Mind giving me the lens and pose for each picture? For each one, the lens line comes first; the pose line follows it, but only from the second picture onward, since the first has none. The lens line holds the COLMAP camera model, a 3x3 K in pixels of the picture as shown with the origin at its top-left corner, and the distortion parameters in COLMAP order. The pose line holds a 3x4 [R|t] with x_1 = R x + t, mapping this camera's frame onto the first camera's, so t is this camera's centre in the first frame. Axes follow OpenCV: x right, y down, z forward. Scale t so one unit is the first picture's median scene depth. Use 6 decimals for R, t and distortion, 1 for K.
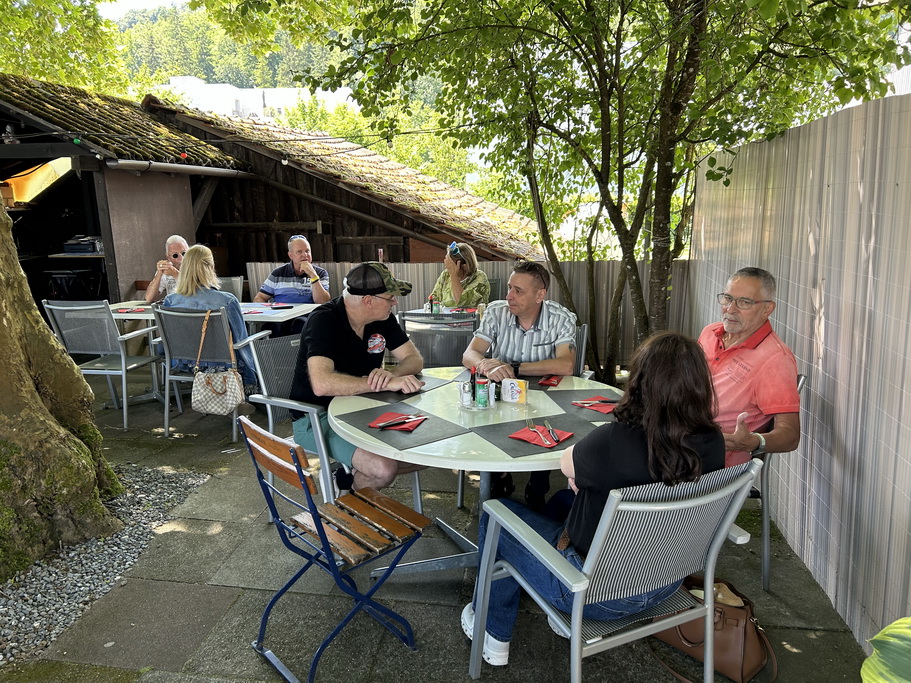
lens RADIAL K [[697.1, 0, 455.5], [0, 697.1, 341.5], [0, 0, 1]] dist [0.104601, -0.137040]
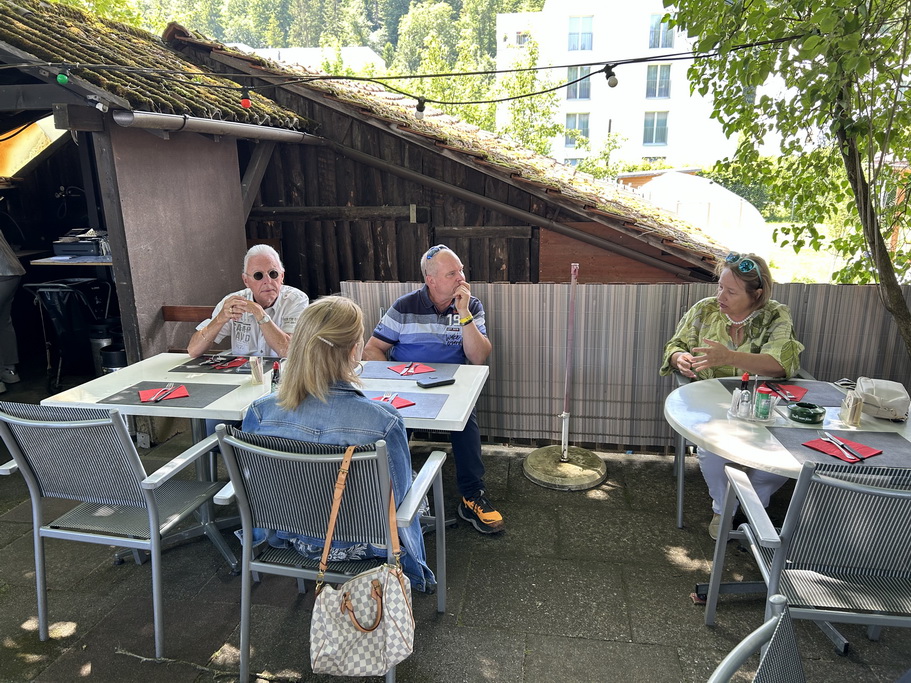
lens RADIAL K [[697.1, 0, 455.5], [0, 697.1, 341.5], [0, 0, 1]] dist [0.104601, -0.137040]
pose [[0.999880, 0.002969, -0.015204, -0.158127], [-0.002285, 0.998994, 0.044781, -0.073880], [0.015321, -0.044741, 0.998881, 0.324800]]
